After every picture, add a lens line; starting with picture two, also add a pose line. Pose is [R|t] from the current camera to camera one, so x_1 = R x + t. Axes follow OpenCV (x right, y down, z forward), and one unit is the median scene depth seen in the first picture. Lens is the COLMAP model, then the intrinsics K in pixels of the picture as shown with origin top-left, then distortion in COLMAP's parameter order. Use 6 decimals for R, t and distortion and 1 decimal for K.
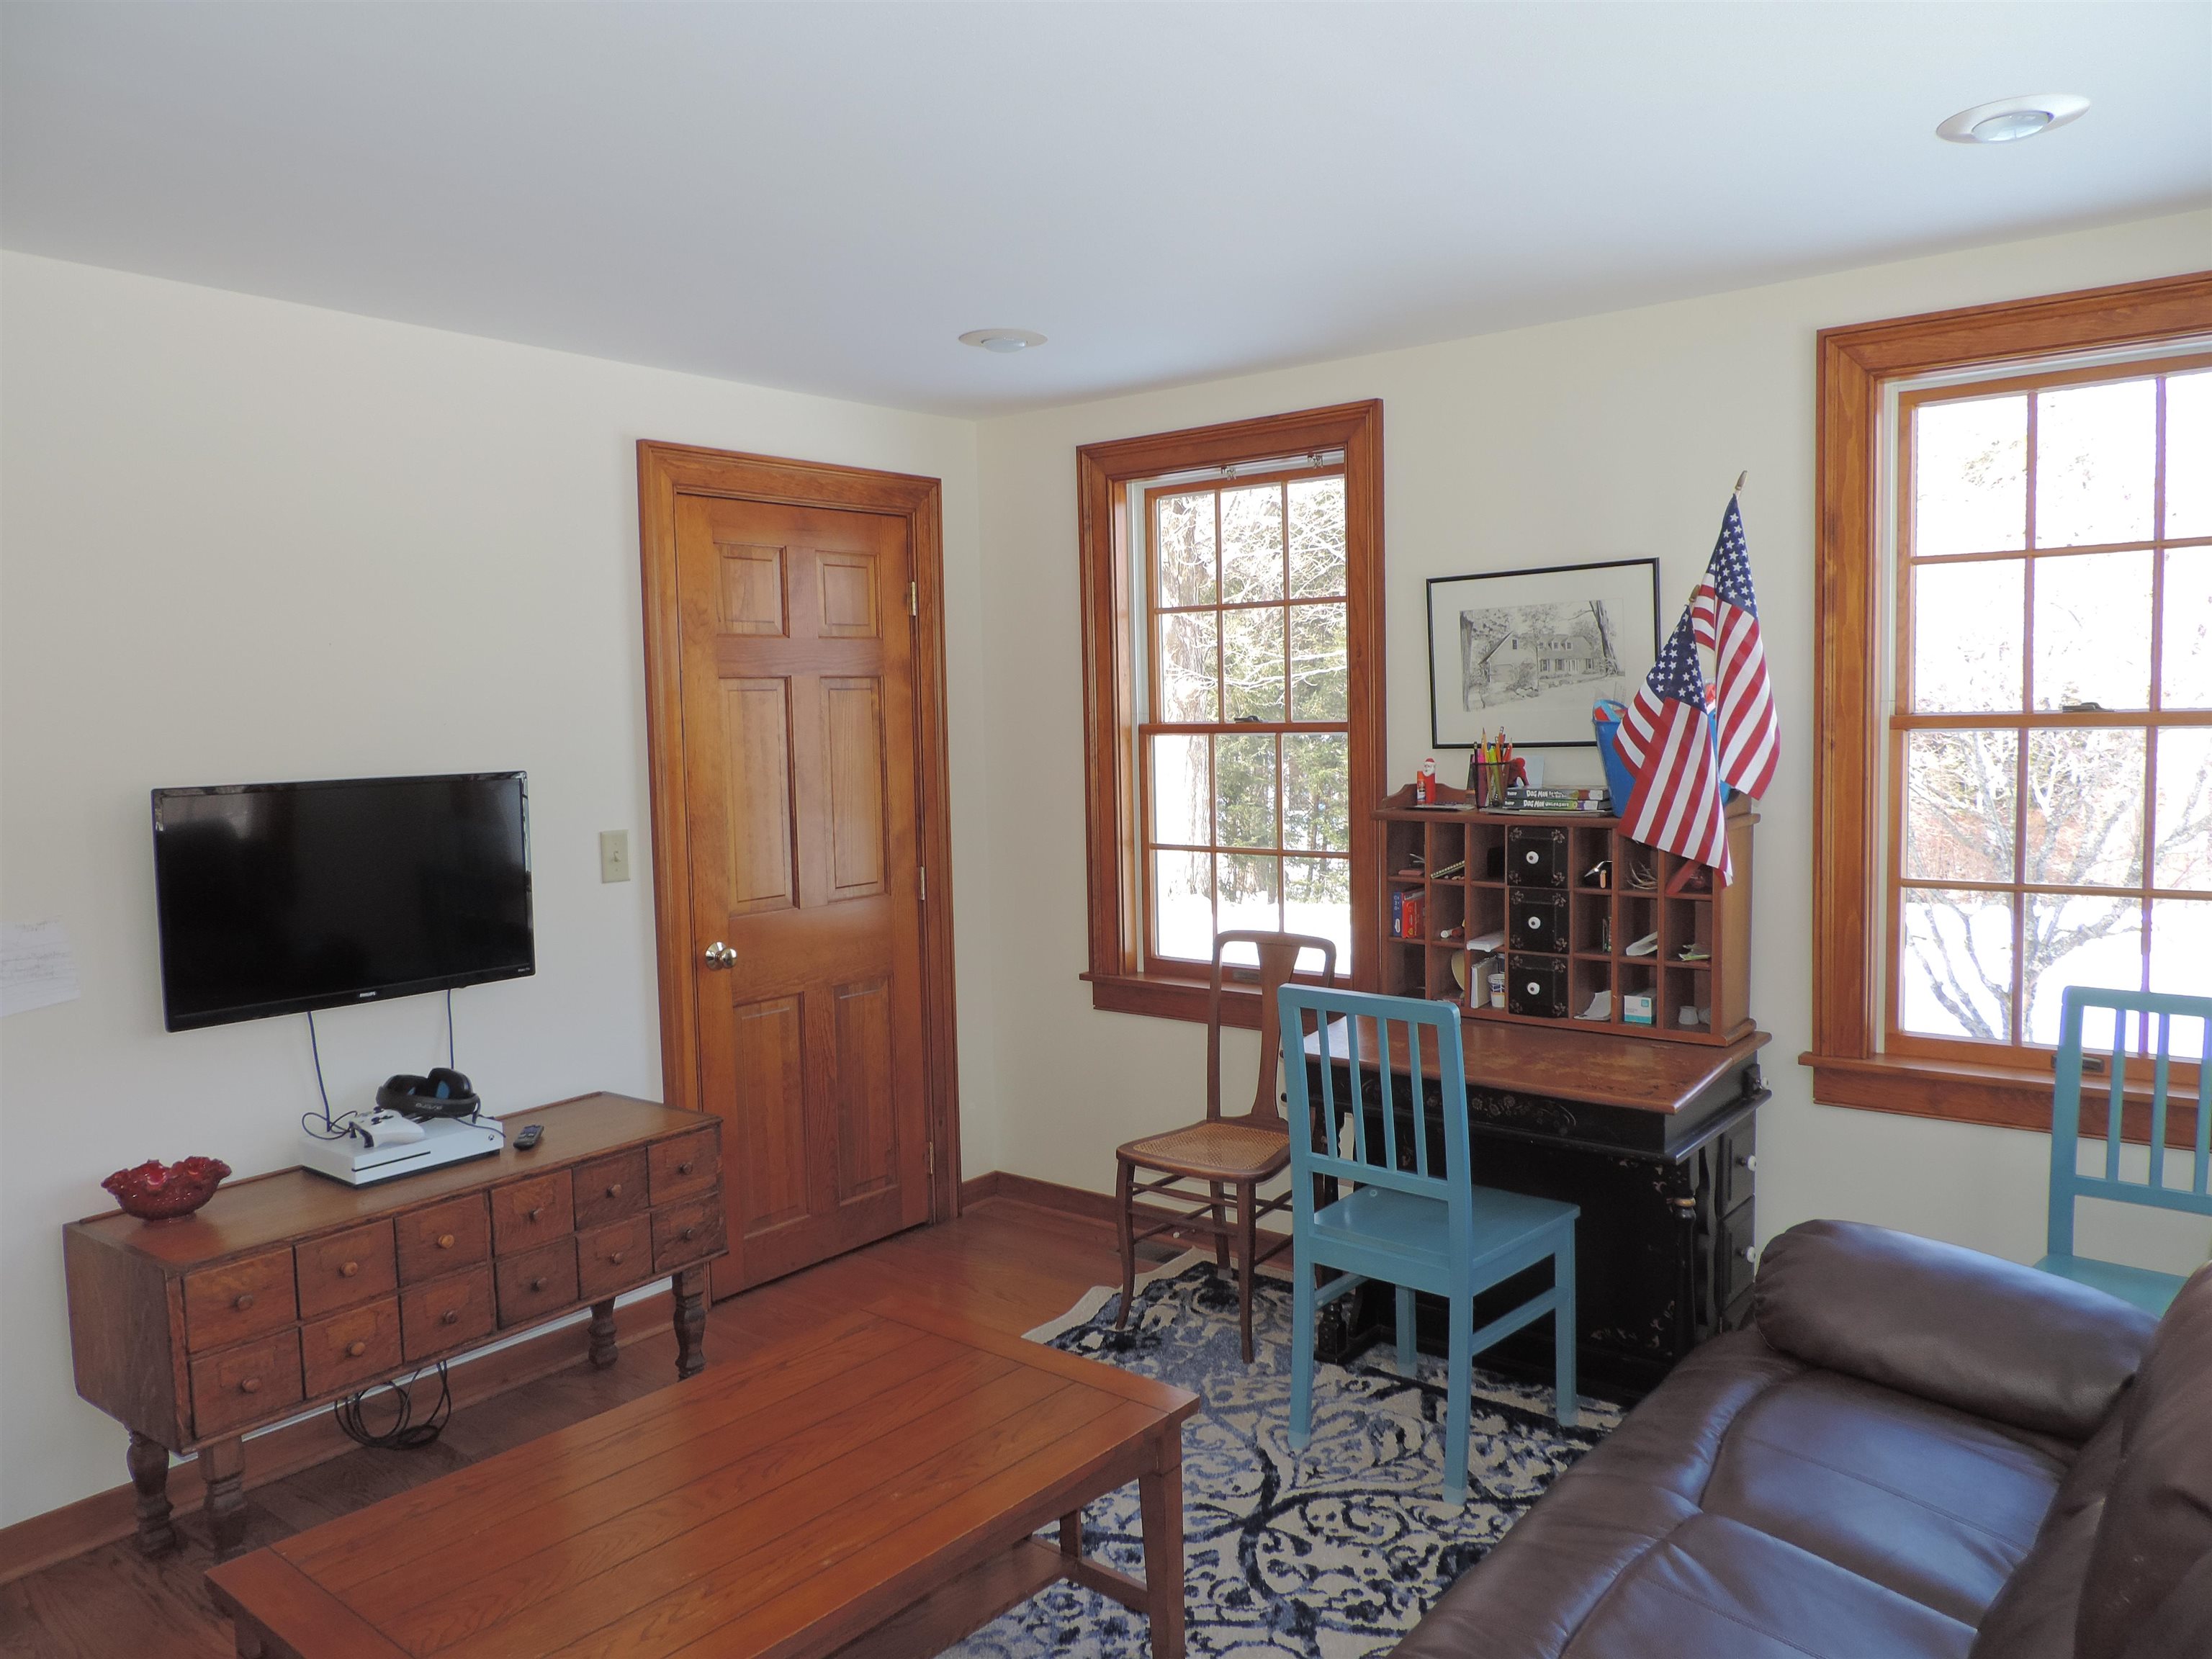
lens RADIAL K [[1599.6, 0, 1108.5], [0, 1599.6, 812.7], [0, 0, 1]] dist [-0.008825, 0.002293]
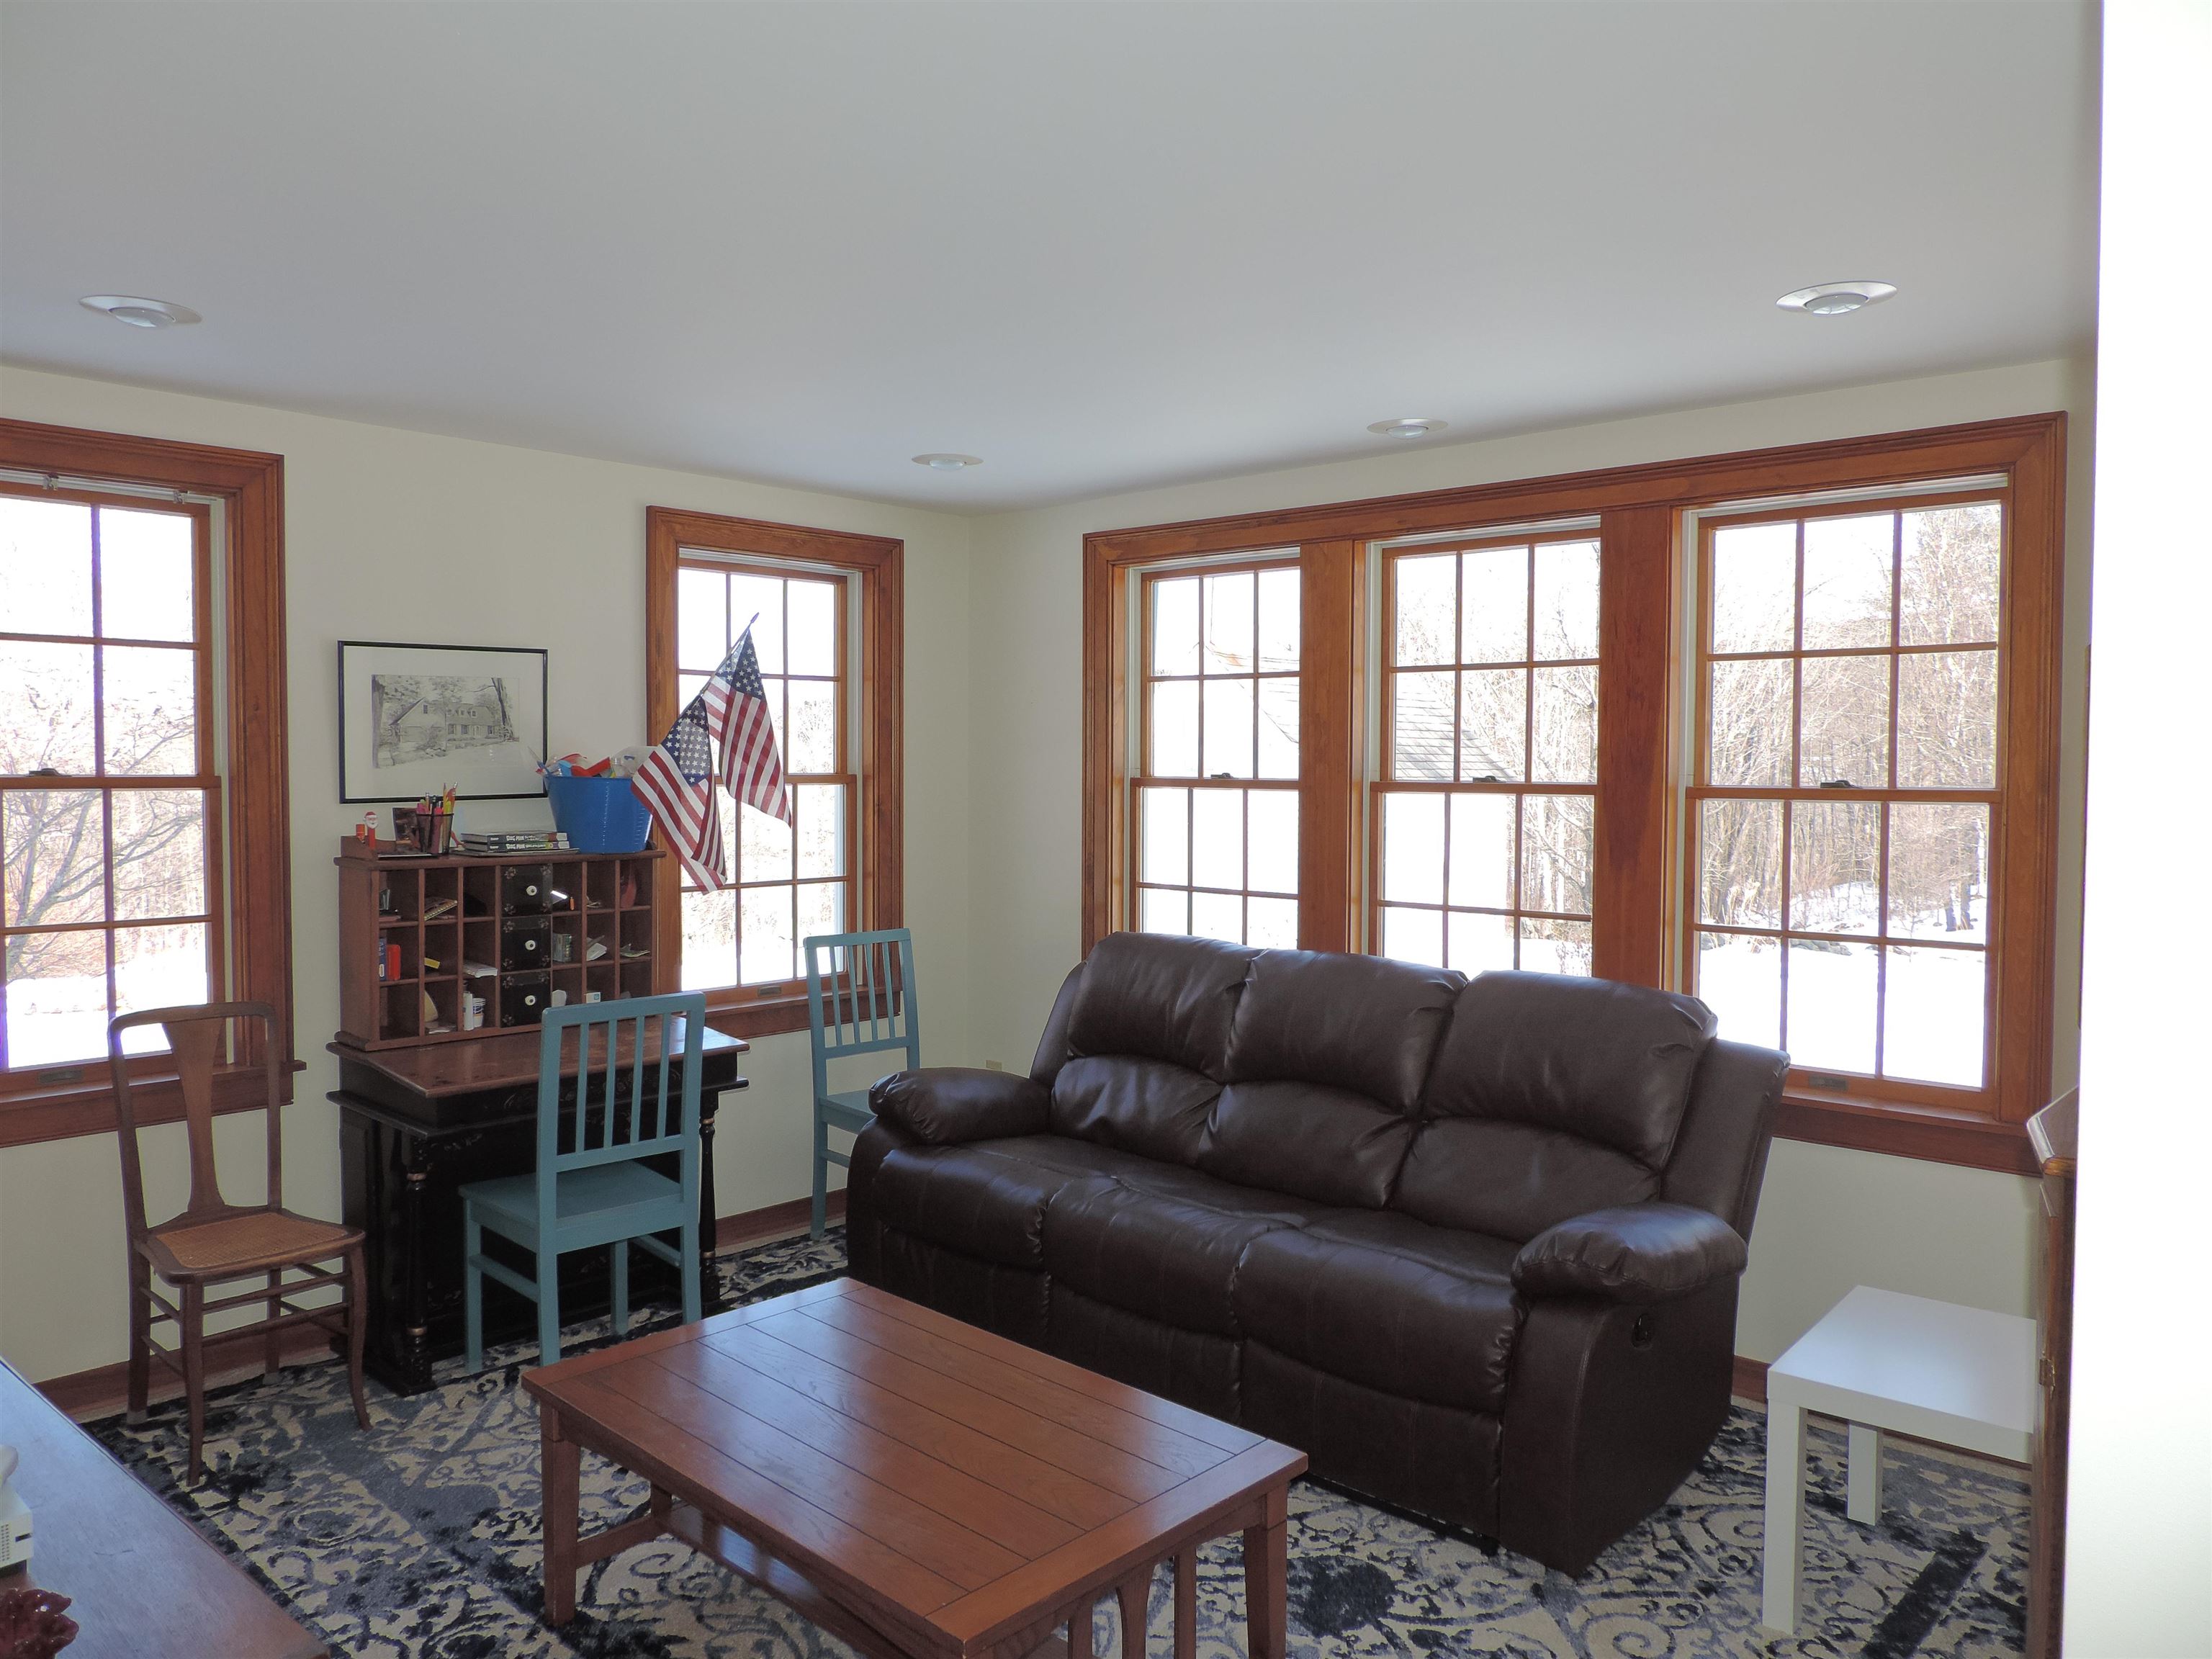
lens RADIAL K [[1540.8, 0, 1118.0], [0, 1540.8, 834.6], [0, 0, 1]] dist [-0.044627, 0.029523]
pose [[0.062039, -0.011957, 0.998002, -0.796721], [0.073707, 0.997253, 0.007366, 0.010594], [-0.995348, 0.073102, 0.062750, 0.459900]]
